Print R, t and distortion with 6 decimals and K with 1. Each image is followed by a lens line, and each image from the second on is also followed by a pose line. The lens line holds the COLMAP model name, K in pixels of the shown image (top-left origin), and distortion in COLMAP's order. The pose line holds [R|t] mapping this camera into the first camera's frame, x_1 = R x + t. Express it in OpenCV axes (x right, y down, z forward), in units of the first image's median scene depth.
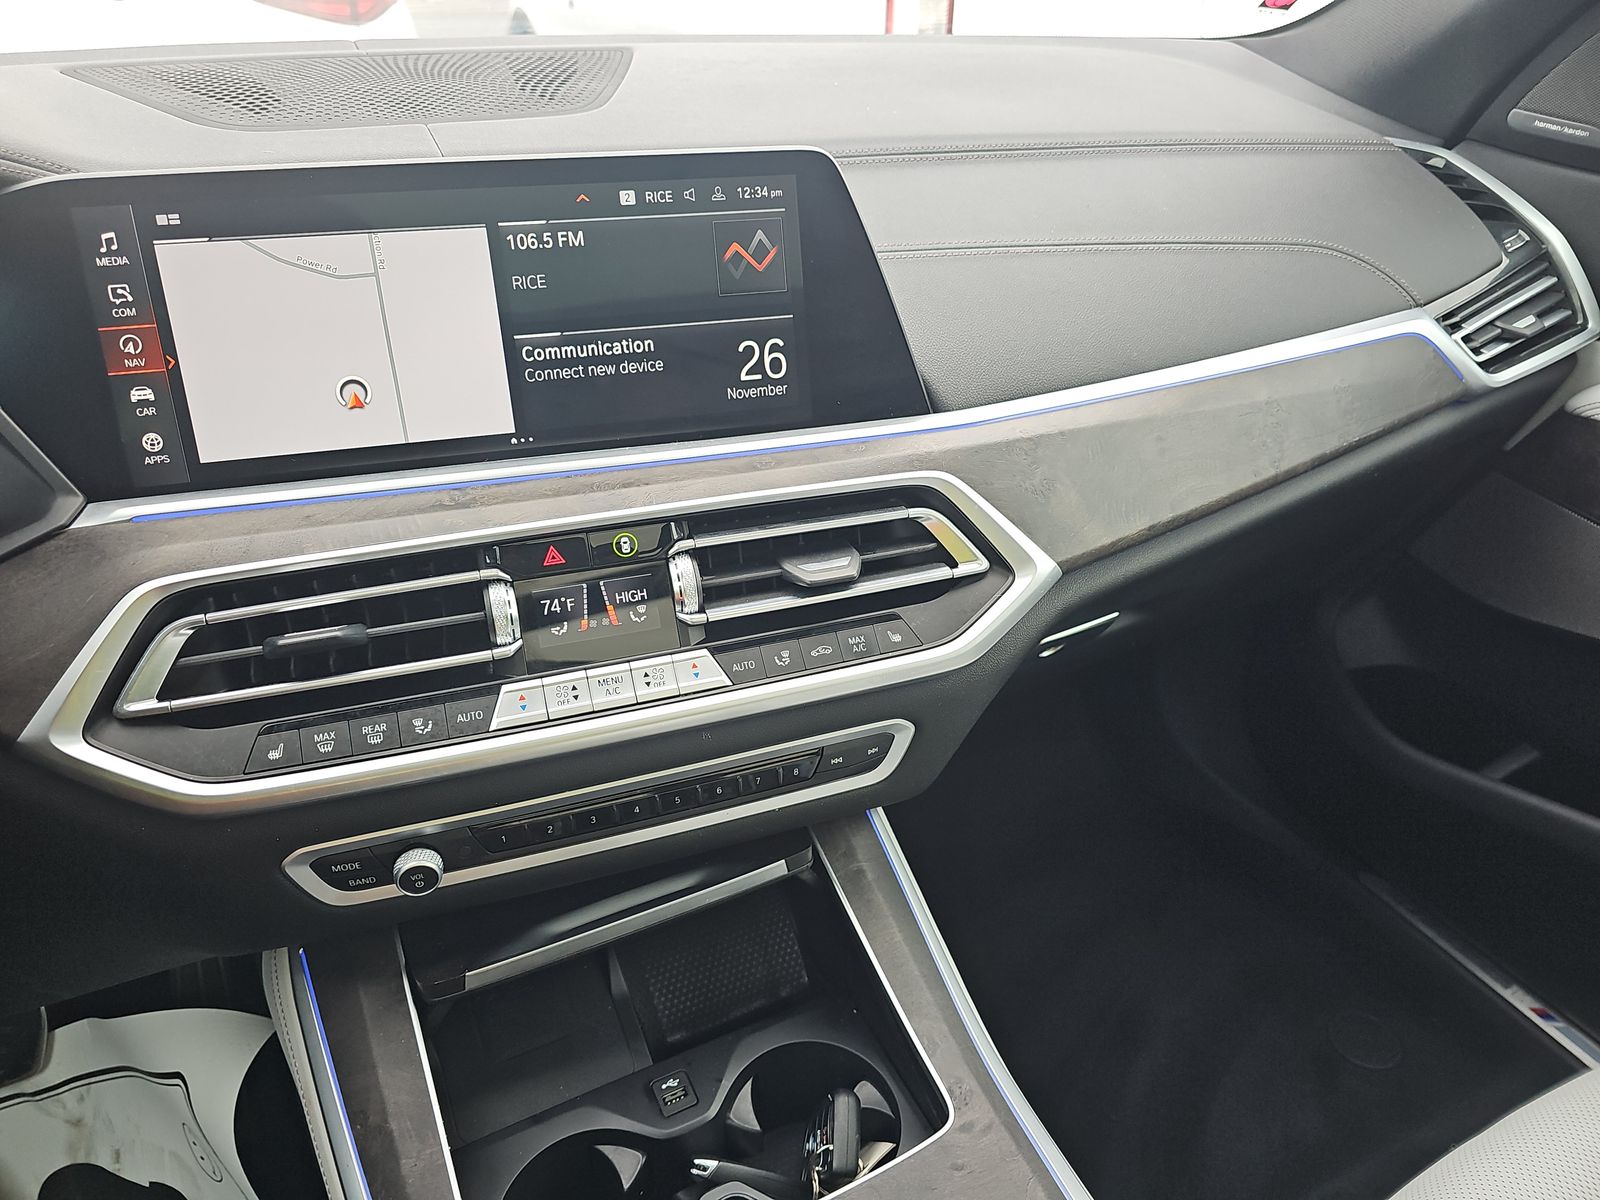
lens RADIAL K [[1081.9, 0, 794.9], [0, 1081.9, 599.2], [0, 0, 1]] dist [-0.006222, -0.001035]
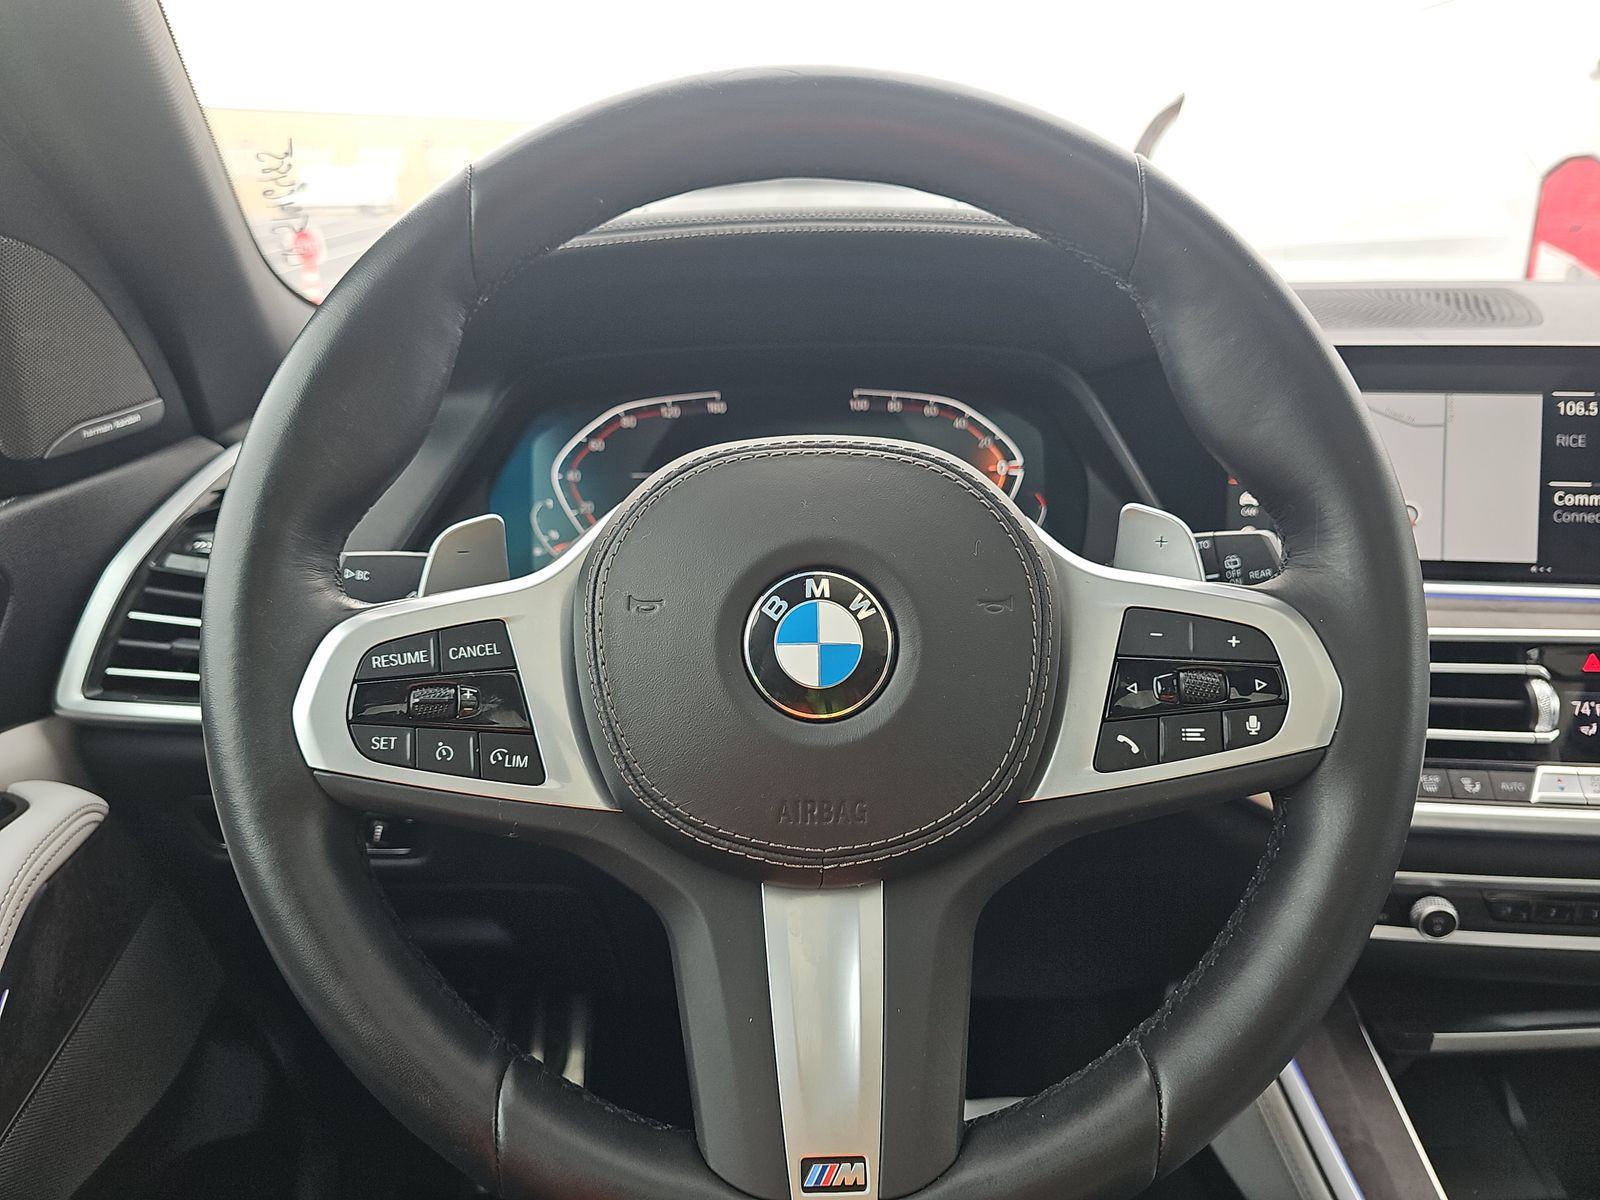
lens RADIAL K [[1081.9, 0, 800.8], [0, 1081.9, 596.4], [0, 0, 1]] dist [-0.006222, -0.001035]
pose [[0.906927, 0.106702, -0.407552, -0.520087], [-0.199271, 0.960982, -0.191843, 0.274274], [0.371181, 0.255201, 0.892803, -0.342527]]
